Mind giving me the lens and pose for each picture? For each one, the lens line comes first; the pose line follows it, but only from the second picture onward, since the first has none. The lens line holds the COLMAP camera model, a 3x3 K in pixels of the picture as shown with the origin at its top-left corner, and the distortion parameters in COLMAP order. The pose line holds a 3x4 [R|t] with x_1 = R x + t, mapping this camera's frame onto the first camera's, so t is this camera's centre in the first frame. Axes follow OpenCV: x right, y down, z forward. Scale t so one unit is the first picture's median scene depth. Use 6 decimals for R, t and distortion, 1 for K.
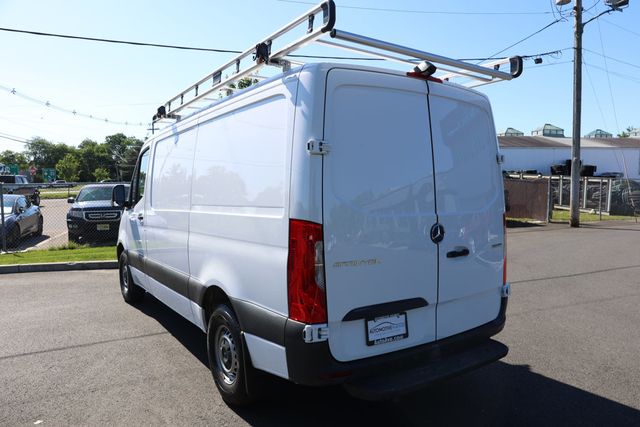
lens RADIAL K [[448.9, 0, 325.4], [0, 448.9, 215.8], [0, 0, 1]] dist [-0.024453, 0.014045]
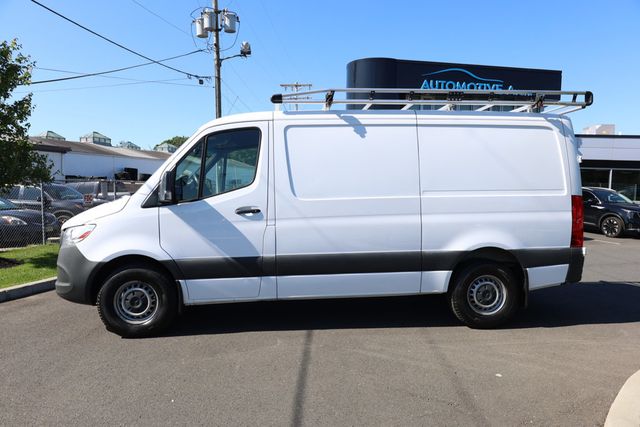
lens RADIAL K [[448.9, 0, 323.8], [0, 448.9, 214.5], [0, 0, 1]] dist [-0.024453, 0.014045]
pose [[0.492369, -0.029930, 0.869872, -1.175202], [0.049911, 0.998735, 0.006113, 0.013041], [-0.868954, 0.040406, 0.493240, 0.509238]]
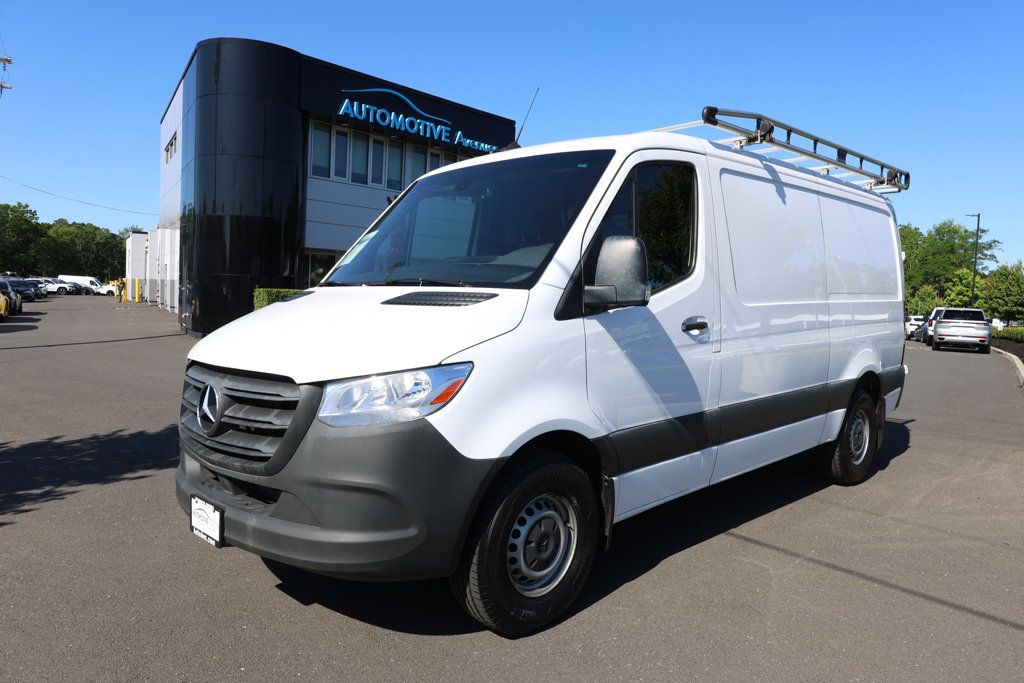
lens RADIAL K [[718.2, 0, 506.7], [0, 718.2, 336.6], [0, 0, 1]] dist [-0.024453, 0.014045]
pose [[-0.164936, -0.049032, 0.985085, -1.167837], [0.043382, 0.997436, 0.056910, -0.035954], [-0.985350, 0.052122, -0.162386, 1.416941]]
